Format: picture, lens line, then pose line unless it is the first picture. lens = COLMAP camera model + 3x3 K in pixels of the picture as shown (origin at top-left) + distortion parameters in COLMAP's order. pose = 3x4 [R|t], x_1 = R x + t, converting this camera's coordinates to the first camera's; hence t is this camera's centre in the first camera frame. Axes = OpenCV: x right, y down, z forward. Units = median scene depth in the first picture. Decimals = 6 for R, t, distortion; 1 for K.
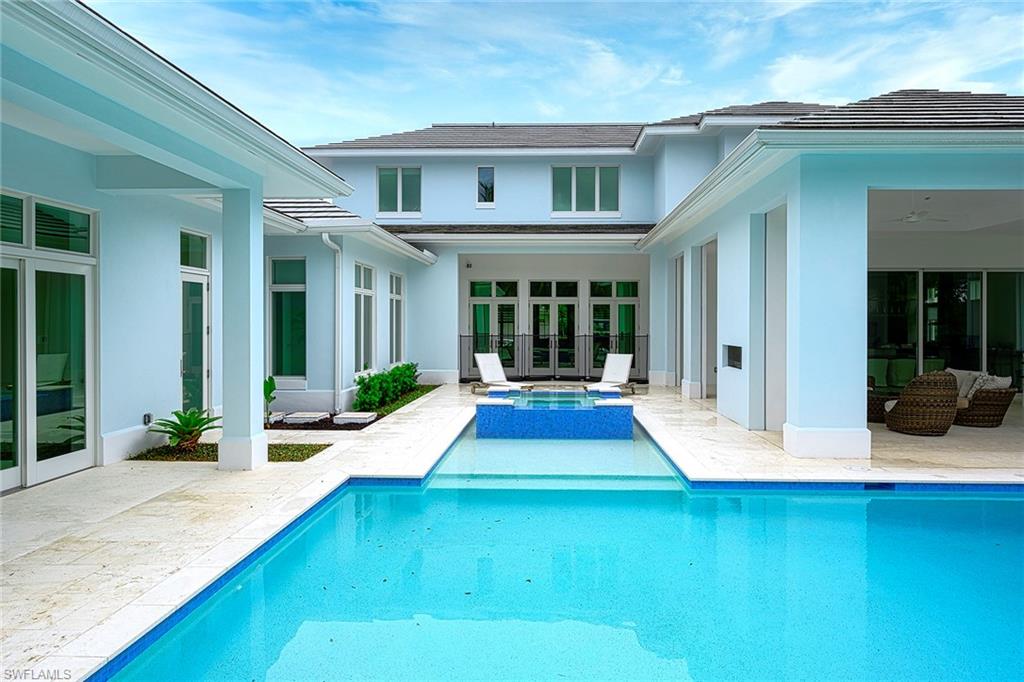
lens RADIAL K [[601.2, 0, 511.7], [0, 601.2, 322.6], [0, 0, 1]] dist [0.000588, 0.000094]
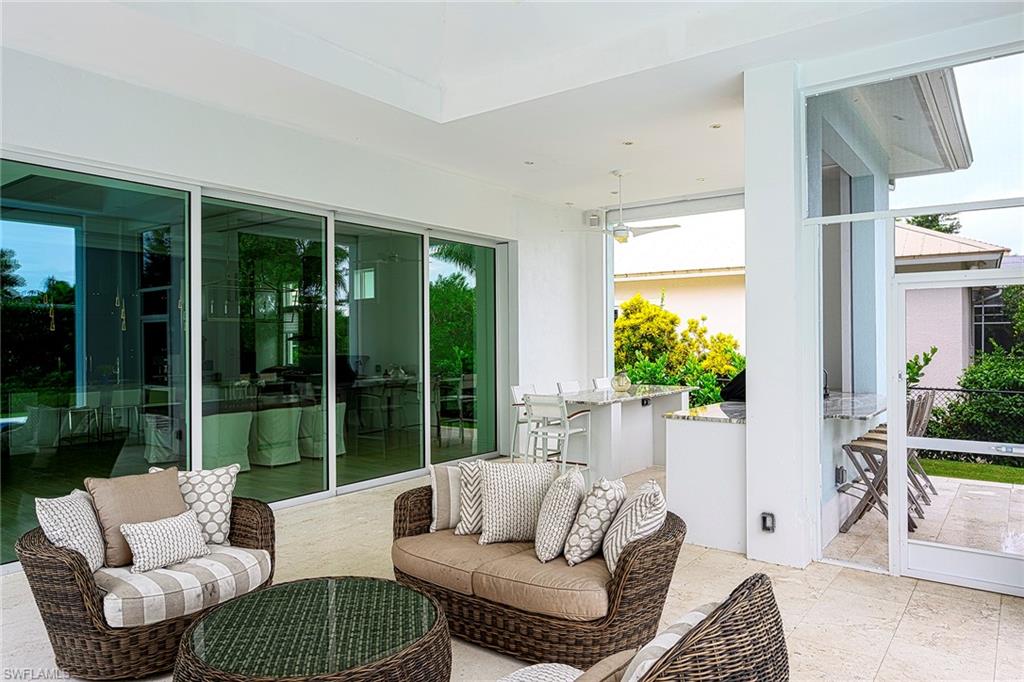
lens RADIAL K [[676.6, 0, 516.8], [0, 676.6, 326.6], [0, 0, 1]] dist [-0.006601, -0.001204]
pose [[0.536831, 0.008573, 0.843647, 0.217833], [0.011569, 0.999780, -0.017522, 0.004164], [-0.843611, 0.019166, 0.536613, 0.404367]]
